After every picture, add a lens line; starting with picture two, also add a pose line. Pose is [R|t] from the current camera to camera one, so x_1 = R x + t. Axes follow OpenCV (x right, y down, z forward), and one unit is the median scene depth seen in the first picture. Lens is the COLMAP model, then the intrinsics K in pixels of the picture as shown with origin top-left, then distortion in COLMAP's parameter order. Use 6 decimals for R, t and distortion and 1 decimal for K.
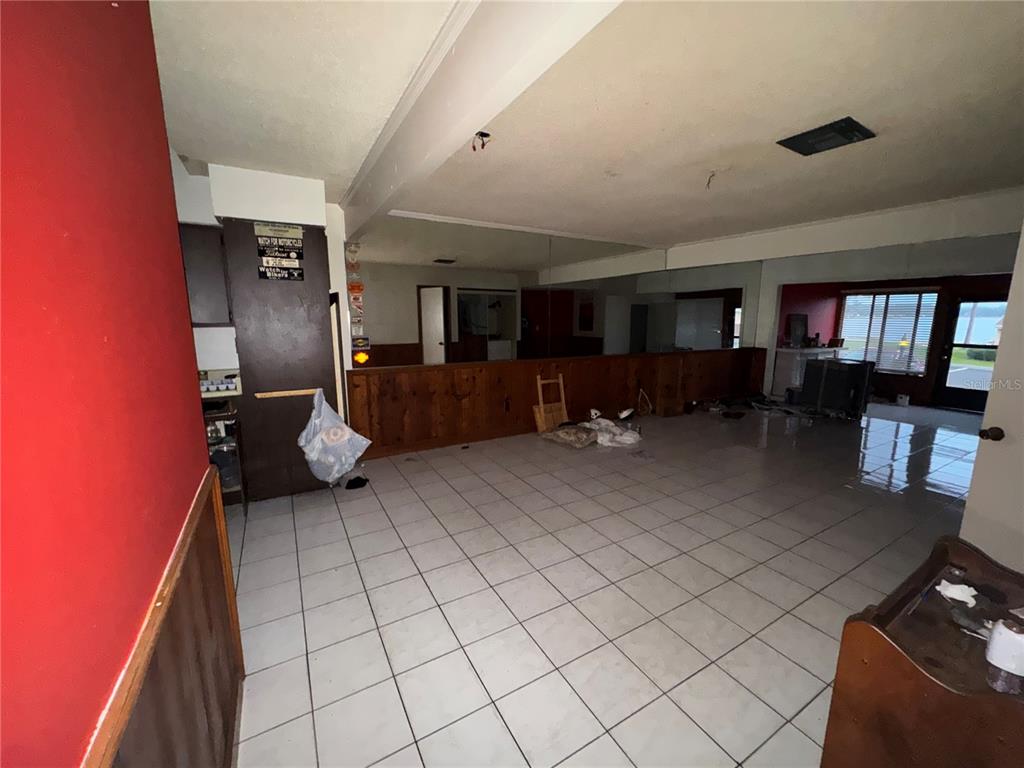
lens RADIAL K [[410.1, 0, 512.0], [0, 410.1, 384.0], [0, 0, 1]] dist [0.000120, 0.000230]
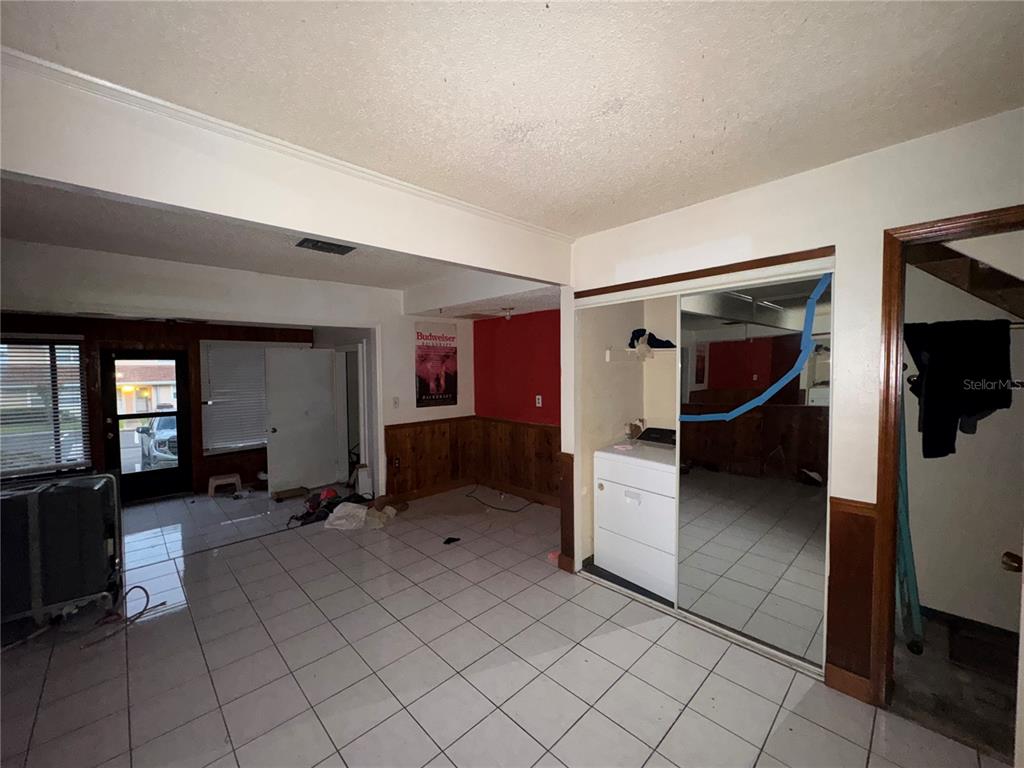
lens RADIAL K [[410.1, 0, 512.0], [0, 410.1, 384.0], [0, 0, 1]] dist [0.000120, 0.000230]
pose [[-0.241299, -0.039659, 0.969640, 0.220756], [0.174108, 0.981183, 0.083459, -0.096925], [-0.954705, 0.188961, -0.229853, 0.519278]]
